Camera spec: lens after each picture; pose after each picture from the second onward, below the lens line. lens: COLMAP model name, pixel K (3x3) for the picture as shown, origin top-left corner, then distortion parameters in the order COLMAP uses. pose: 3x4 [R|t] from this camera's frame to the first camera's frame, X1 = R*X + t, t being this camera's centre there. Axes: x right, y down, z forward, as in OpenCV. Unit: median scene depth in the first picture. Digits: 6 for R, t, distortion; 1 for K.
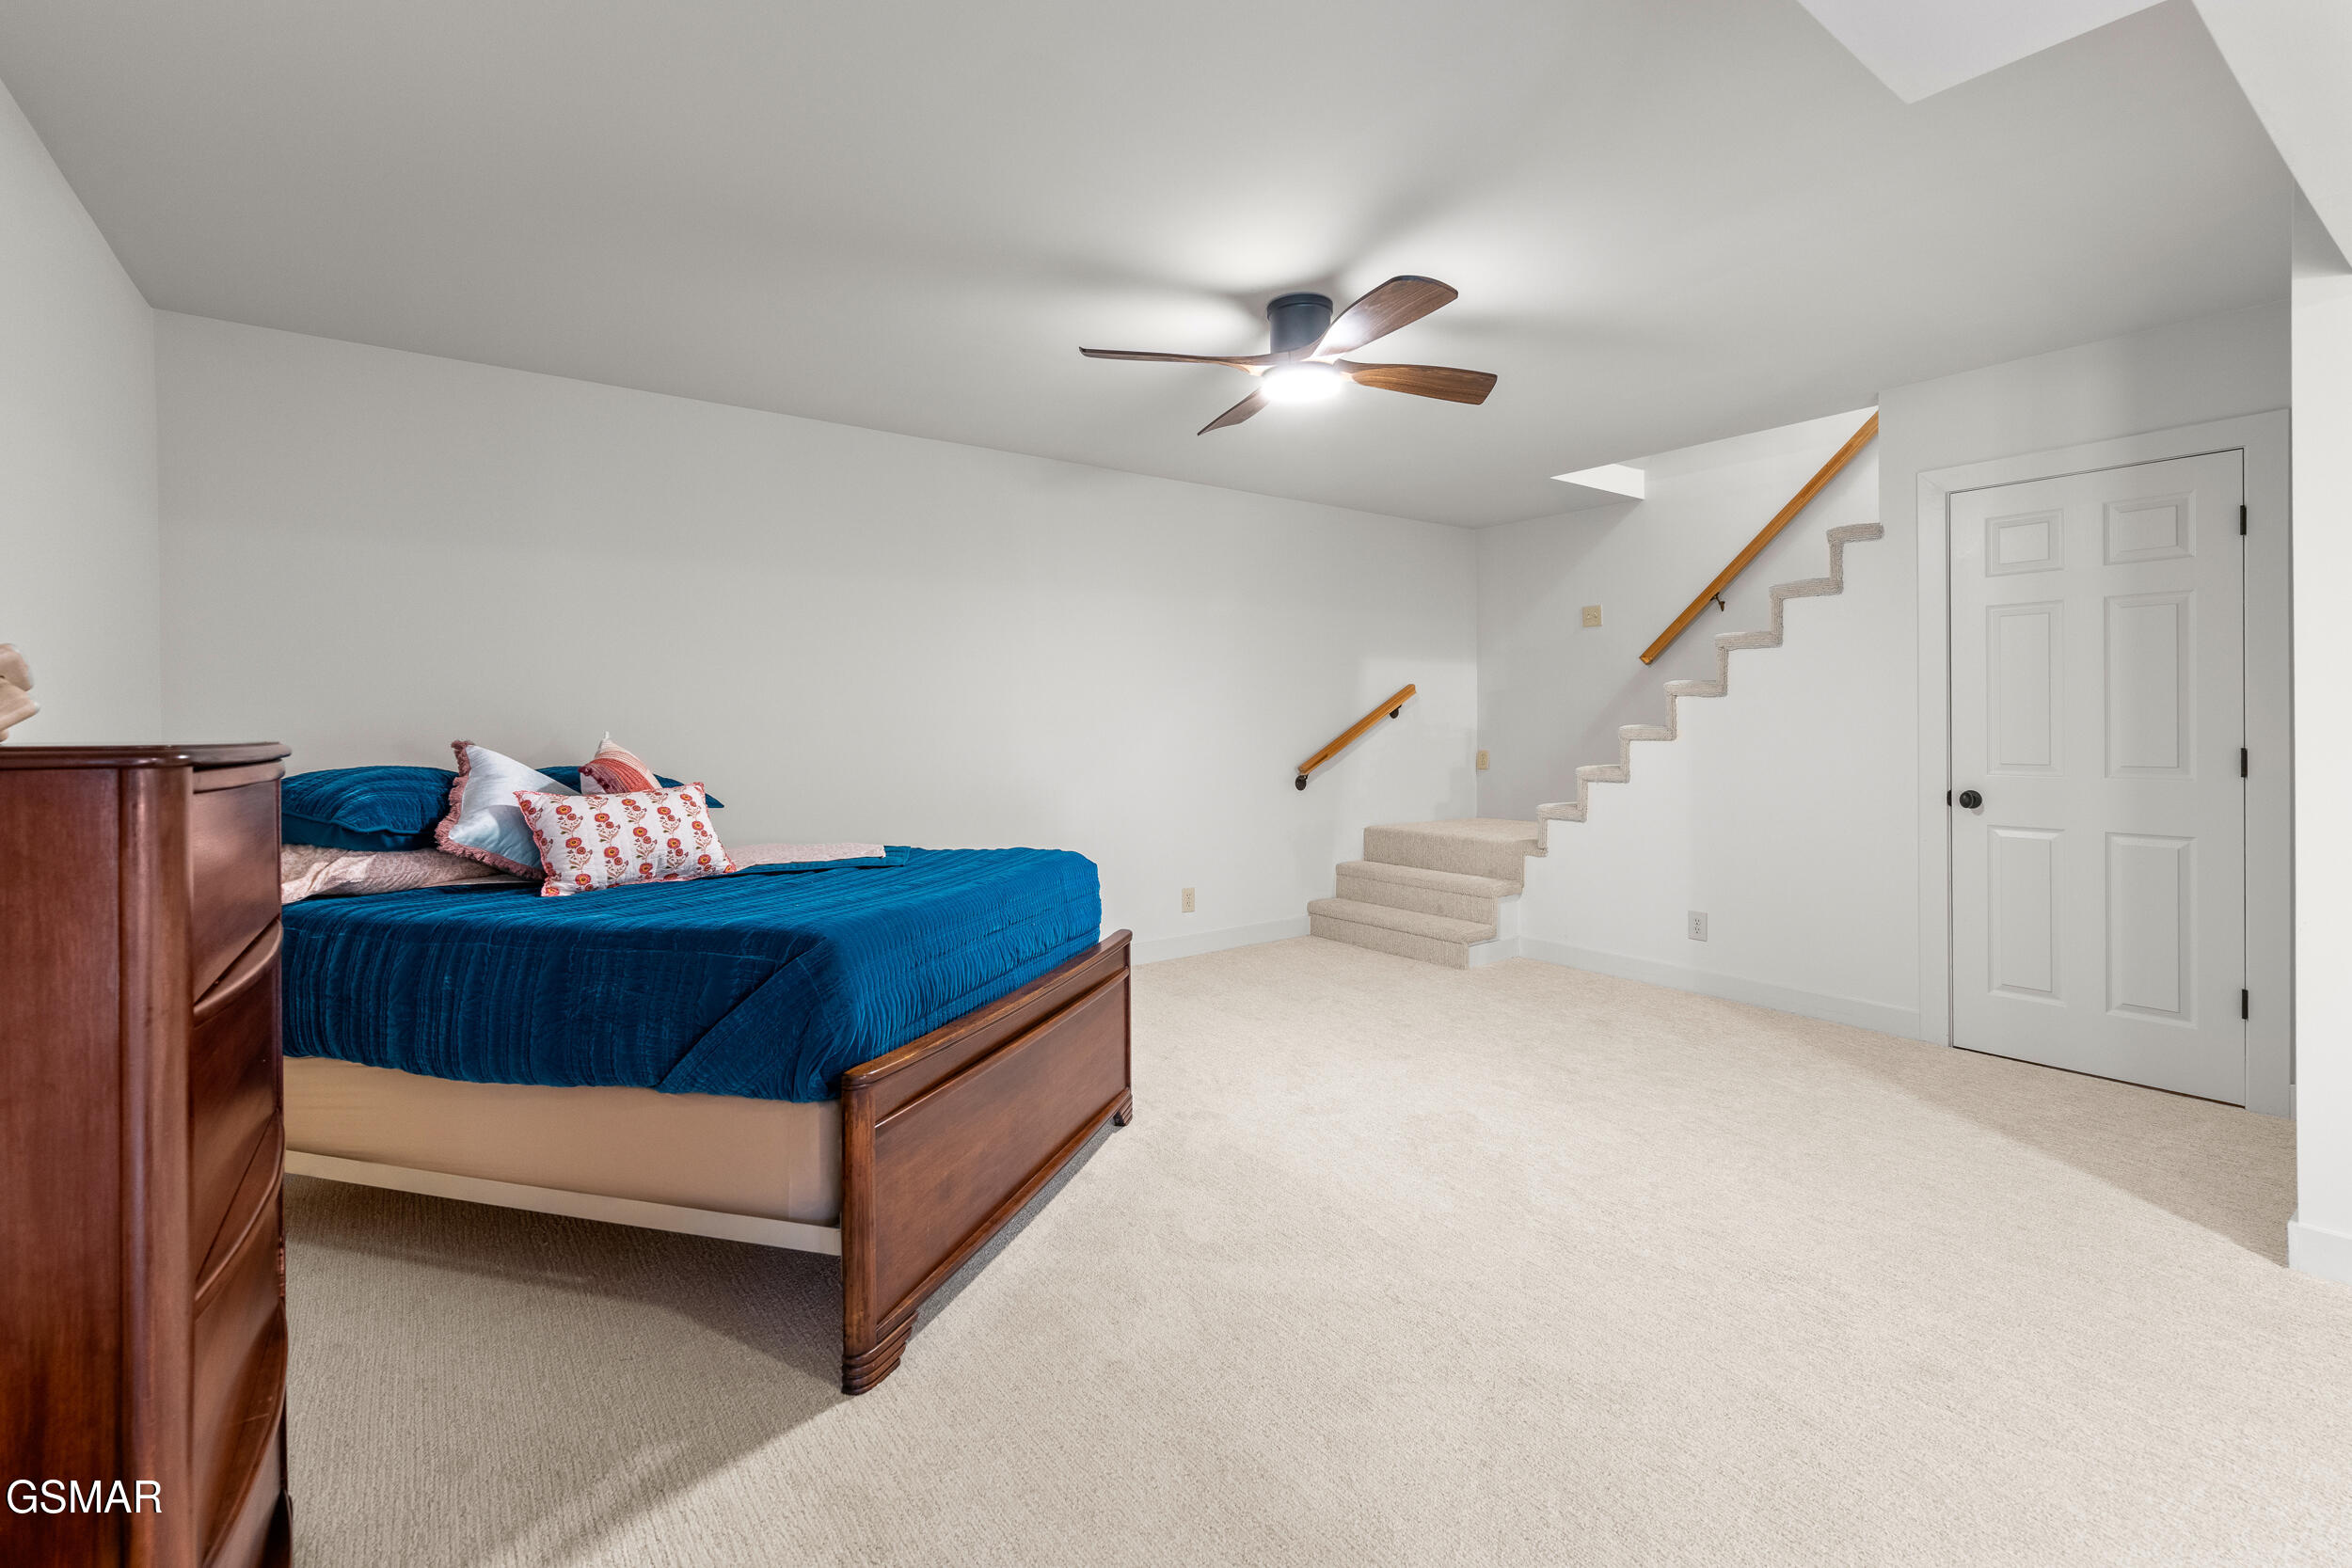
lens RADIAL K [[1035.4, 0, 1184.3], [0, 1035.4, 725.6], [0, 0, 1]] dist [0.000176, 0.000089]
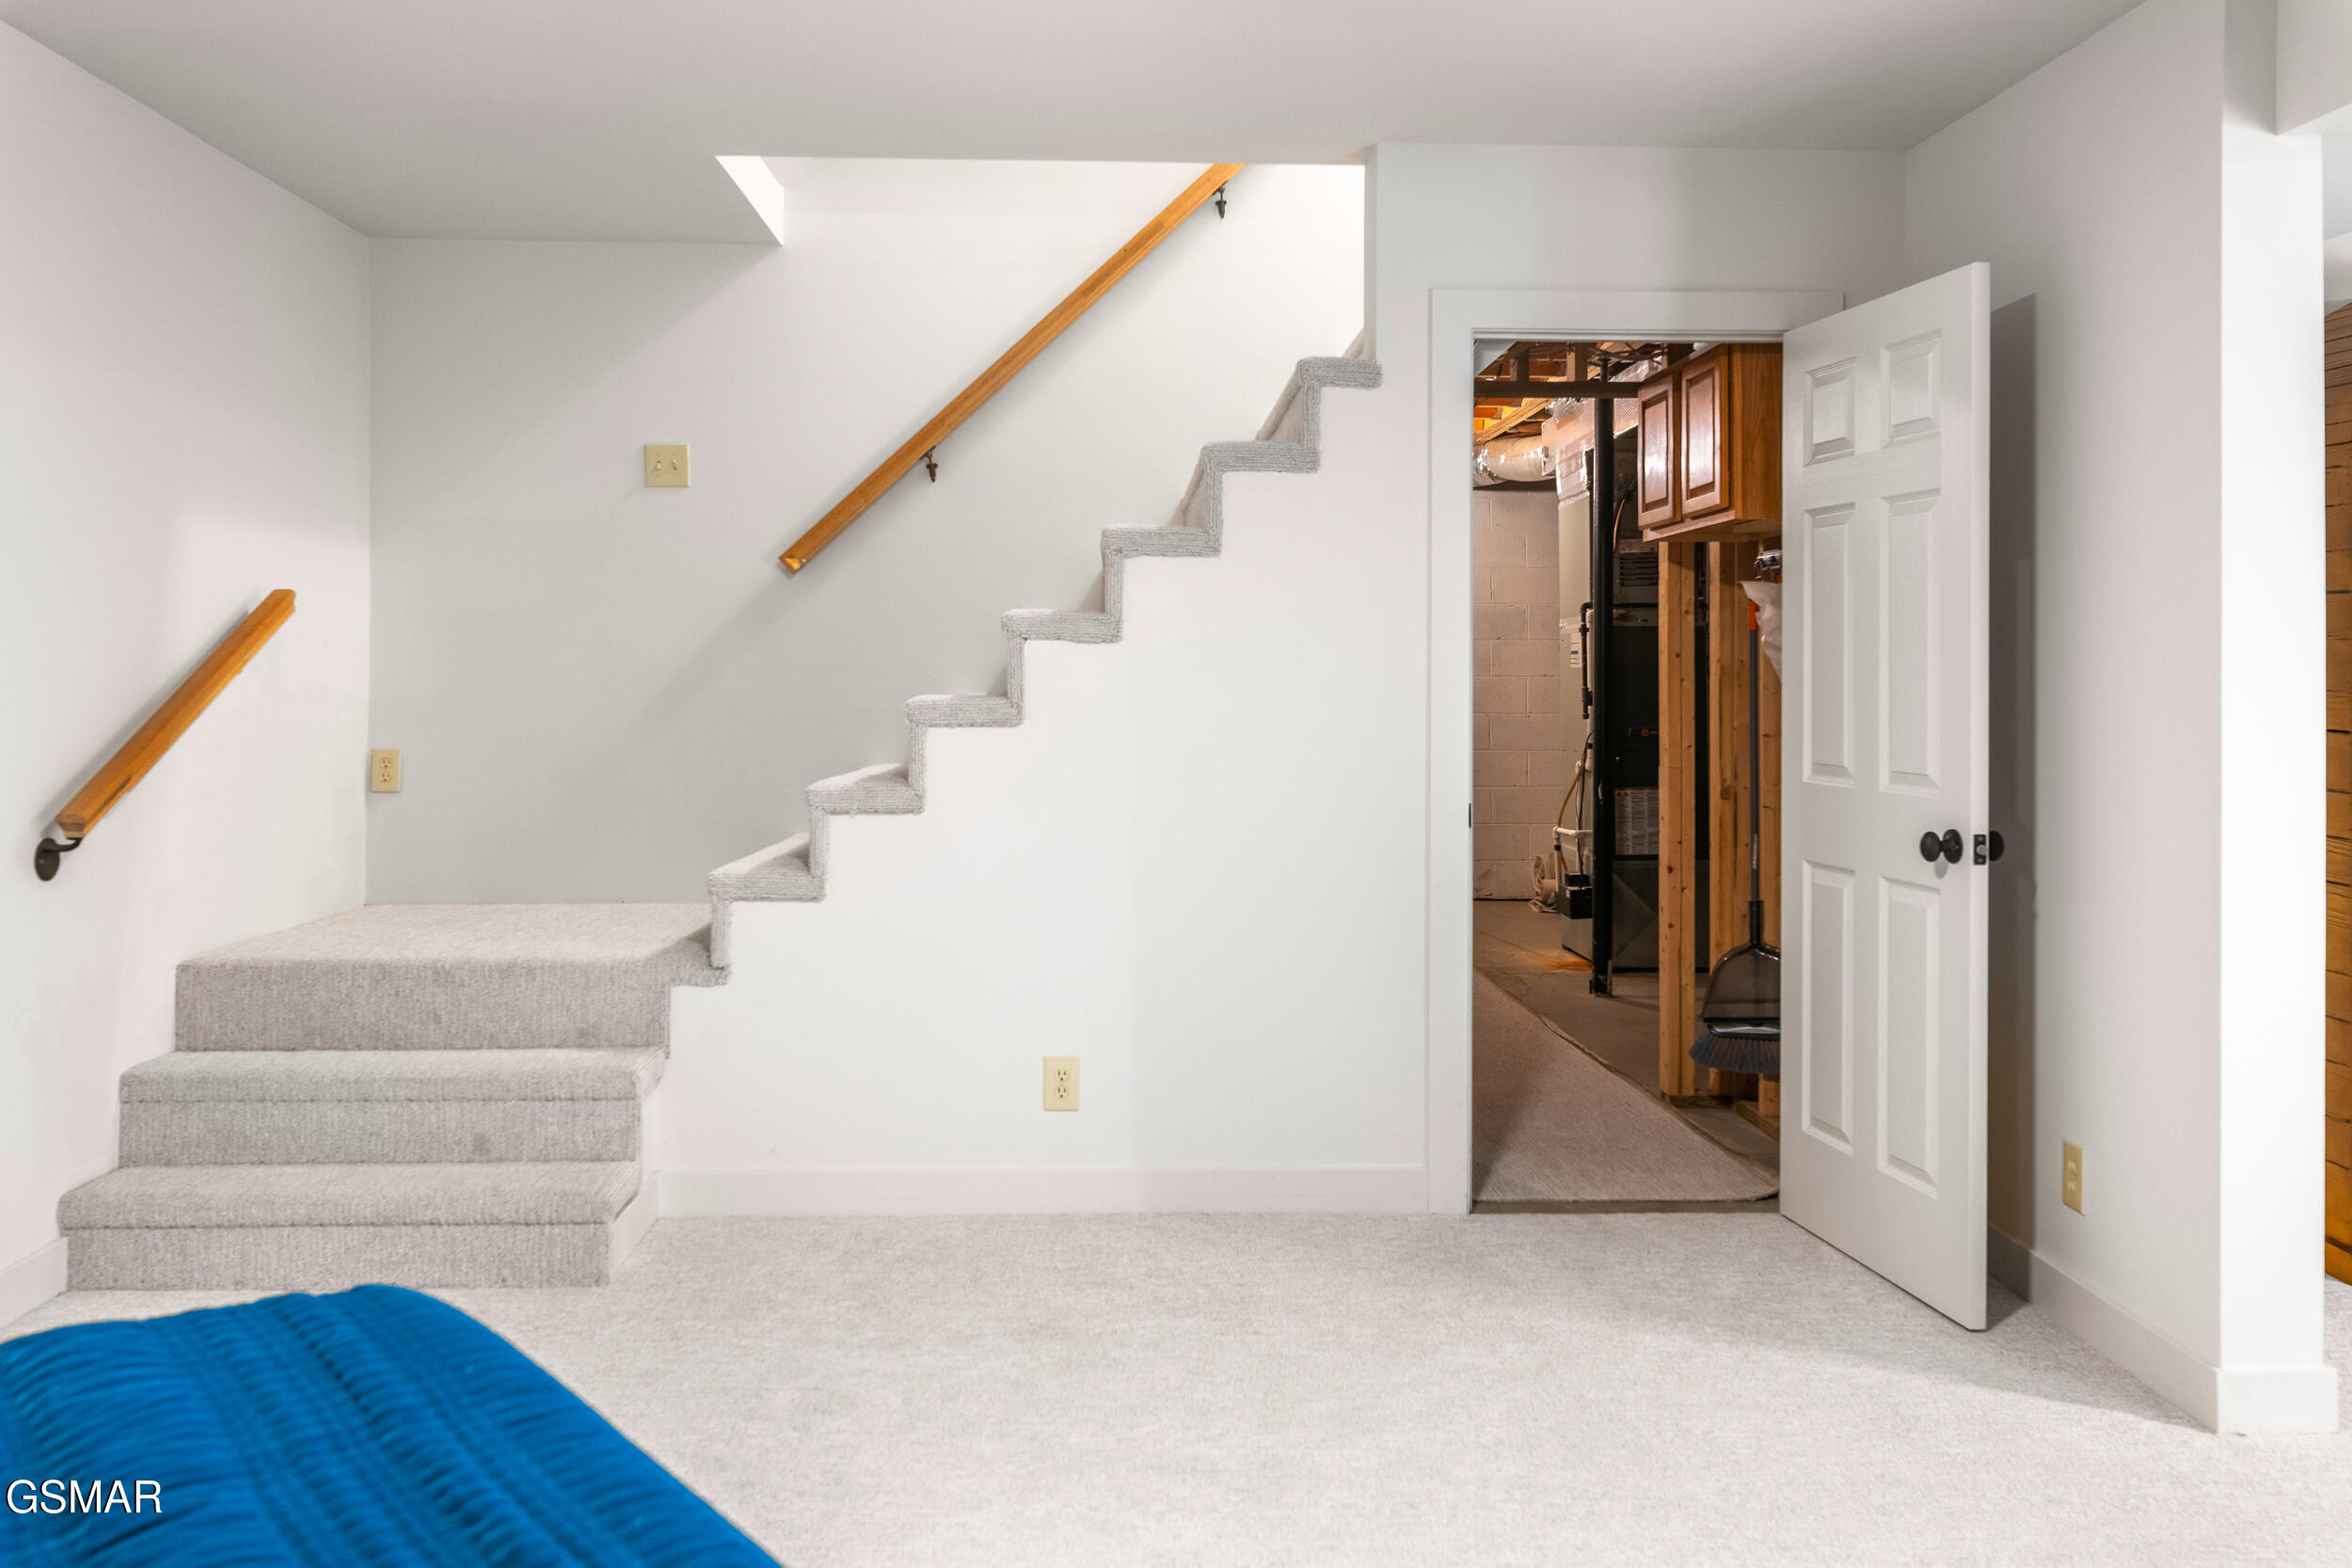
lens RADIAL K [[1818.7, 0, 1180.3], [0, 1818.7, 677.0], [0, 0, 1]] dist [0.004687, 0.005947]
pose [[0.565658, 0.010562, 0.824572, -0.325480], [-0.006254, 0.999944, -0.008518, -0.003869], [-0.824616, -0.000338, 0.565693, 0.635244]]
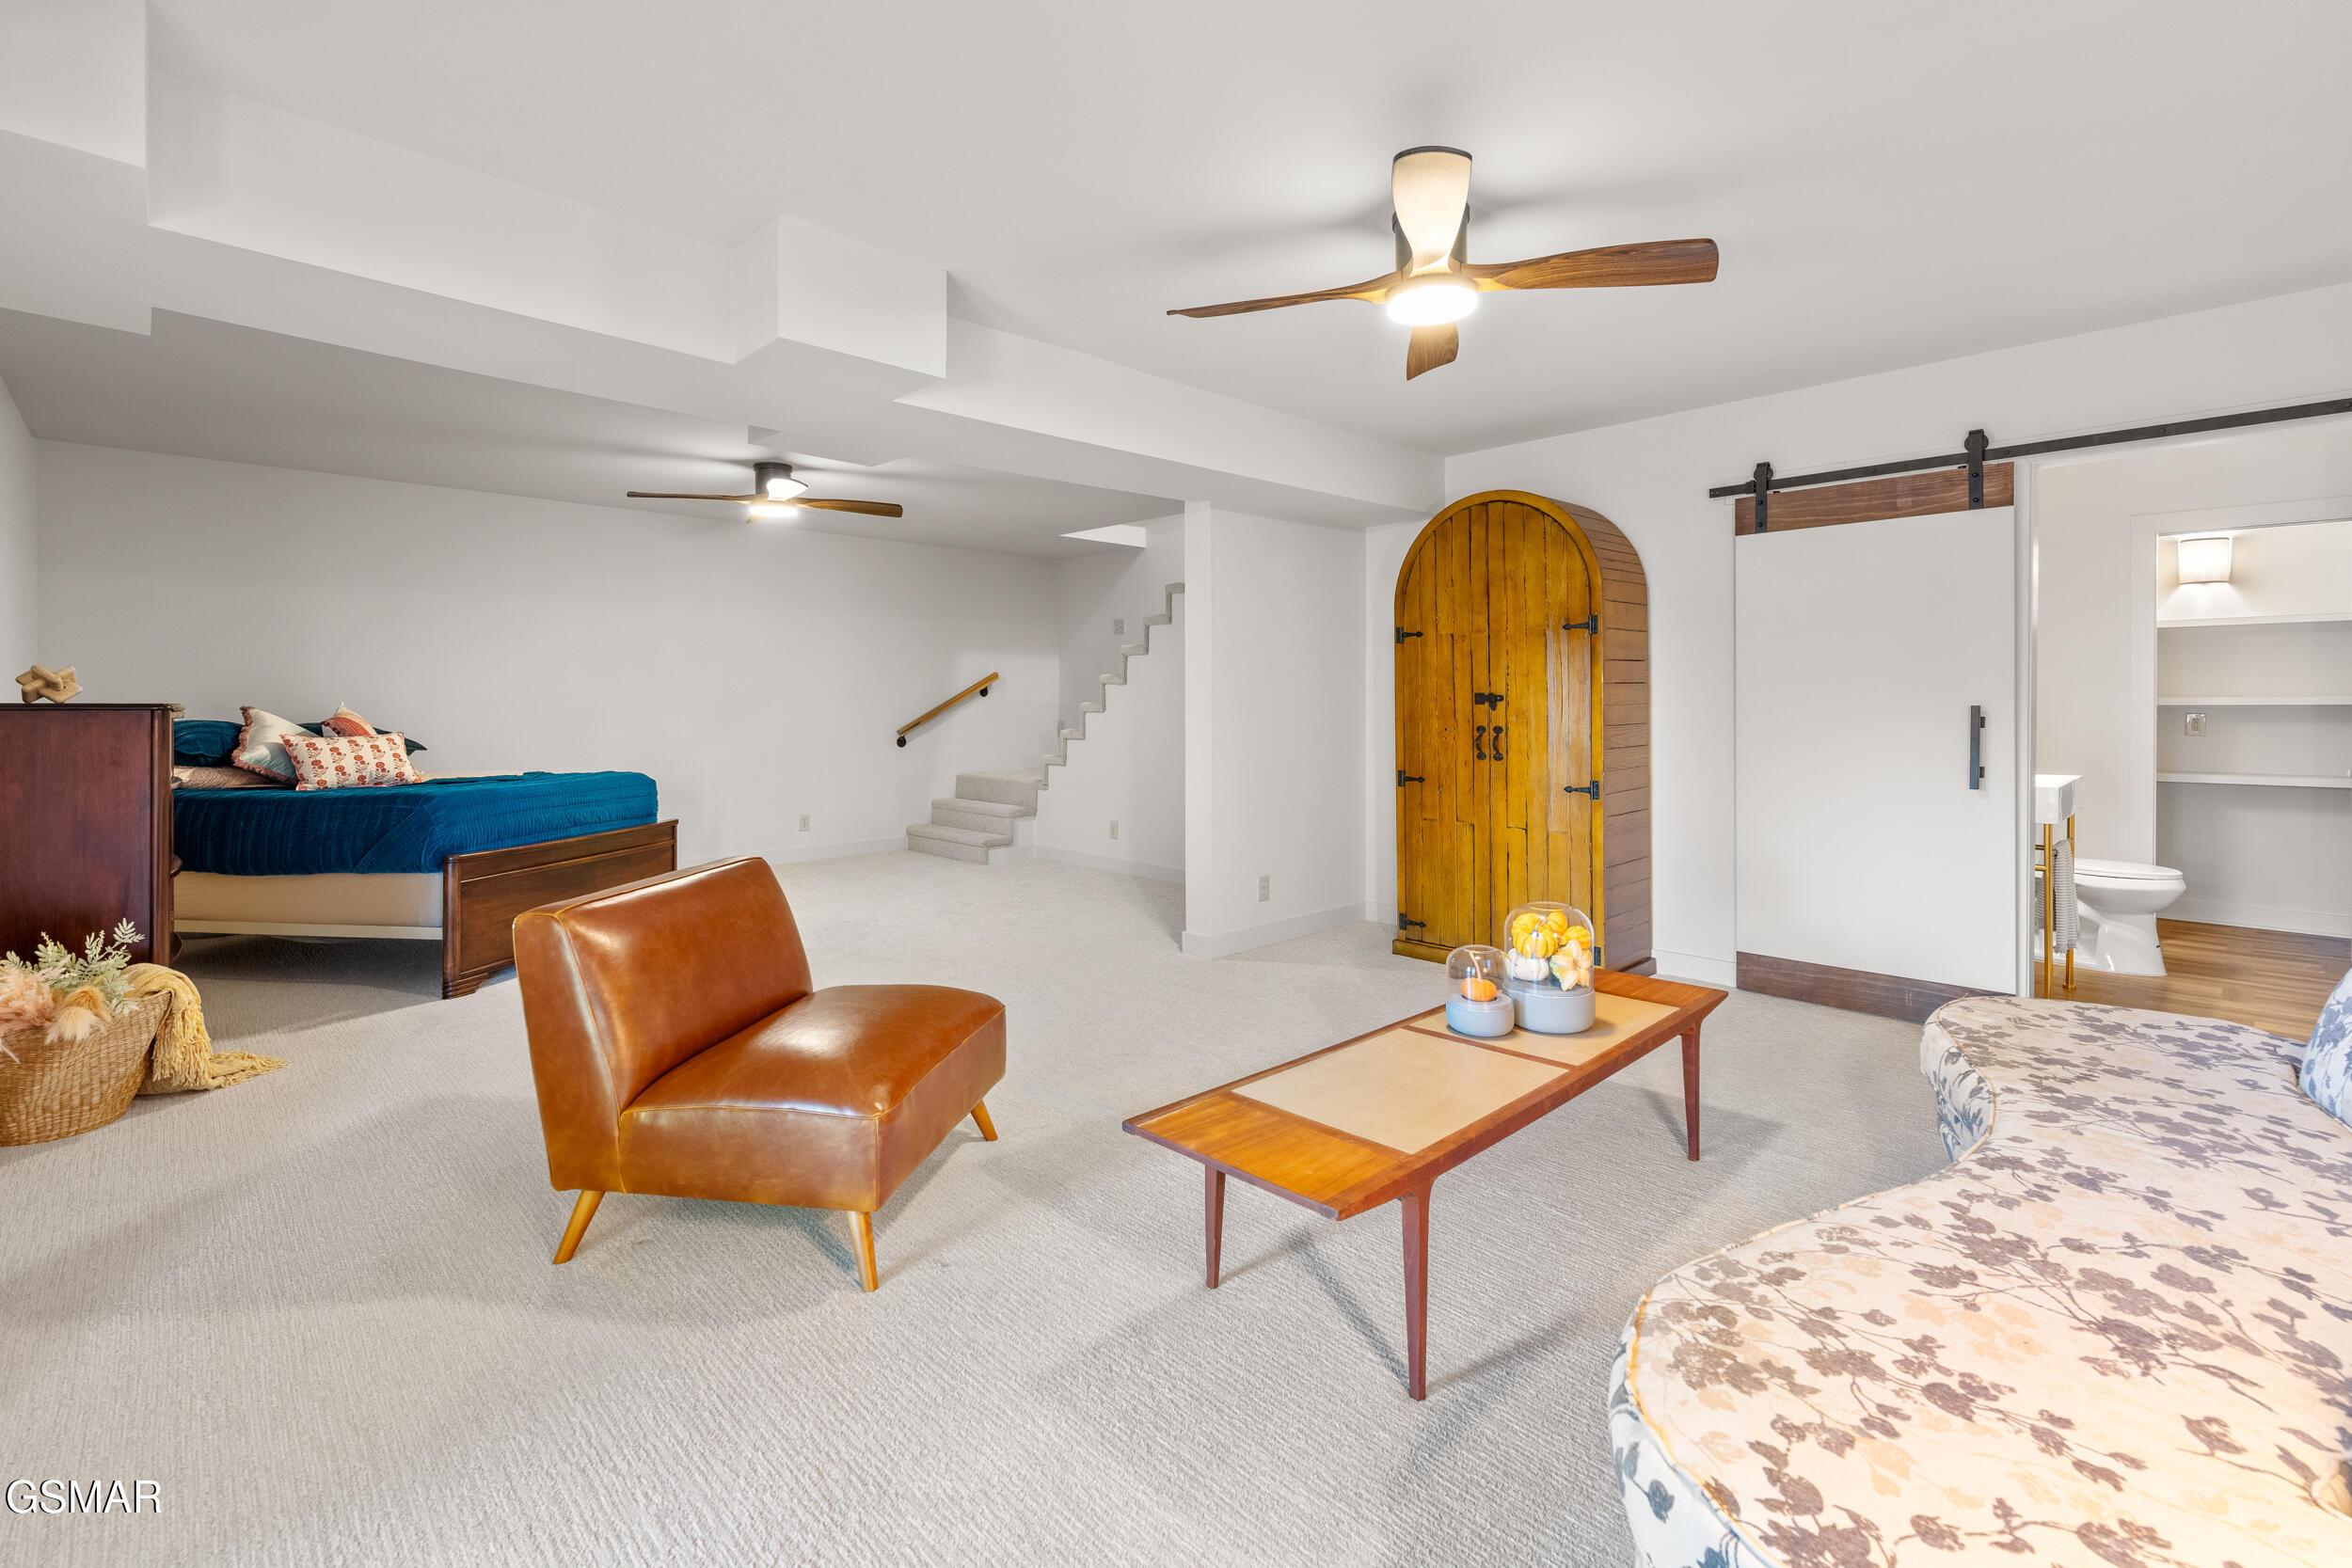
lens RADIAL K [[1035.4, 0, 1189.4], [0, 1035.4, 703.5], [0, 0, 1]] dist [0.000176, 0.000089]
pose [[0.989480, 0.007442, 0.144477, 0.552183], [-0.007702, 0.999970, 0.001235, -0.003830], [-0.144463, -0.002335, 0.989507, -0.848977]]
